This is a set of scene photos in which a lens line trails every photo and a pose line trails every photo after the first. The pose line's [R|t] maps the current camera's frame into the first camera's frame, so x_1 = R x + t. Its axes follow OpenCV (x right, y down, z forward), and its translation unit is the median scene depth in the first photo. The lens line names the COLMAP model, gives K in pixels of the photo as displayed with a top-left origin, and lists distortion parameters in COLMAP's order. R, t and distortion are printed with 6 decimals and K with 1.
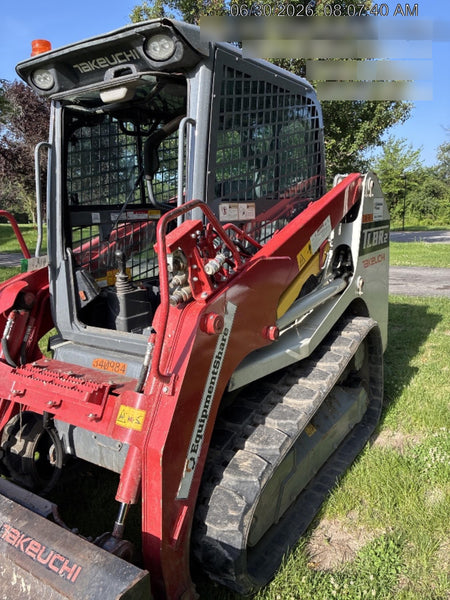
lens RADIAL K [[480.2, 0, 224.7], [0, 480.2, 296.6], [0, 0, 1]] dist [0.049670, -0.086777]
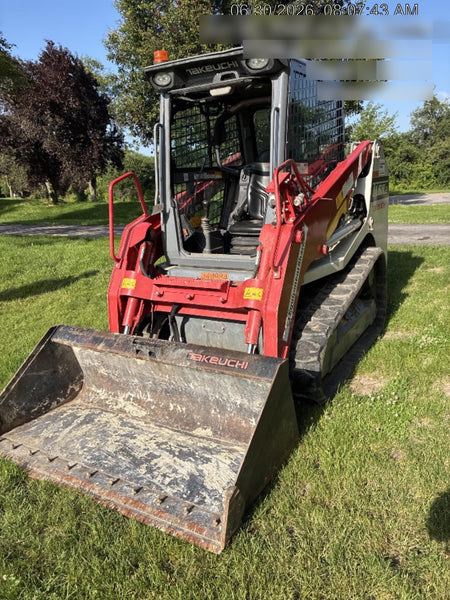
lens RADIAL K [[480.2, 0, 224.7], [0, 480.2, 296.6], [0, 0, 1]] dist [0.049670, -0.086777]
pose [[0.998315, -0.035161, 0.046159, -0.254864], [0.032394, 0.997711, 0.059365, 0.109262], [-0.048141, -0.057770, 0.997169, -0.445418]]
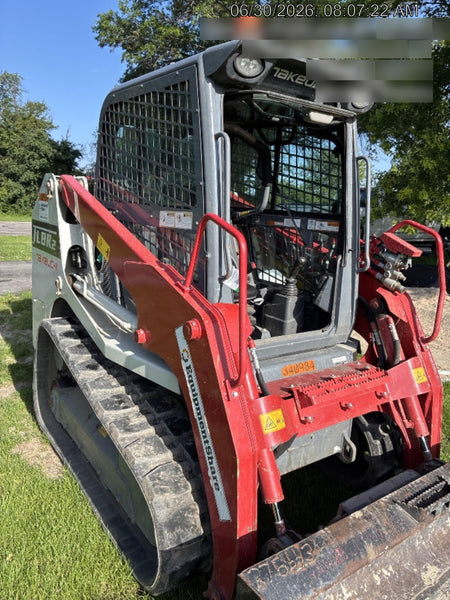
lens RADIAL K [[458.2, 0, 257.3], [0, 458.2, 287.4], [0, 0, 1]] dist [0.066942, -0.101964]
pose [[0.311804, -0.099691, 0.944902, -1.092964], [0.116606, 0.990978, 0.066074, -0.096775], [-0.942964, 0.089579, 0.320616, 0.686651]]
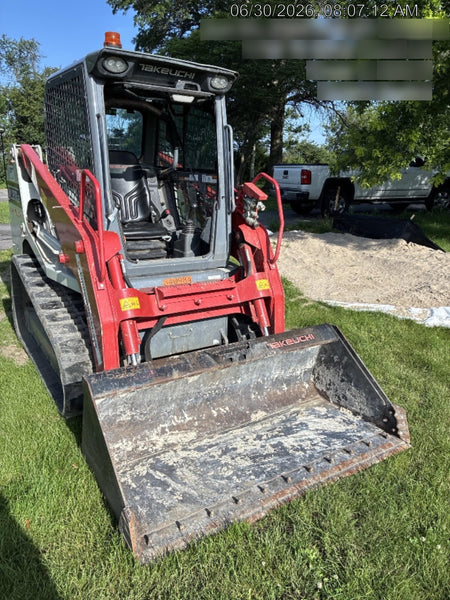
lens RADIAL K [[458.2, 0, 257.3], [0, 458.2, 287.4], [0, 0, 1]] dist [0.066942, -0.101964]
pose [[0.361861, -0.176374, 0.915395, -1.323432], [0.134533, 0.981541, 0.135937, 0.005001], [-0.922474, 0.073961, 0.378910, 0.220412]]
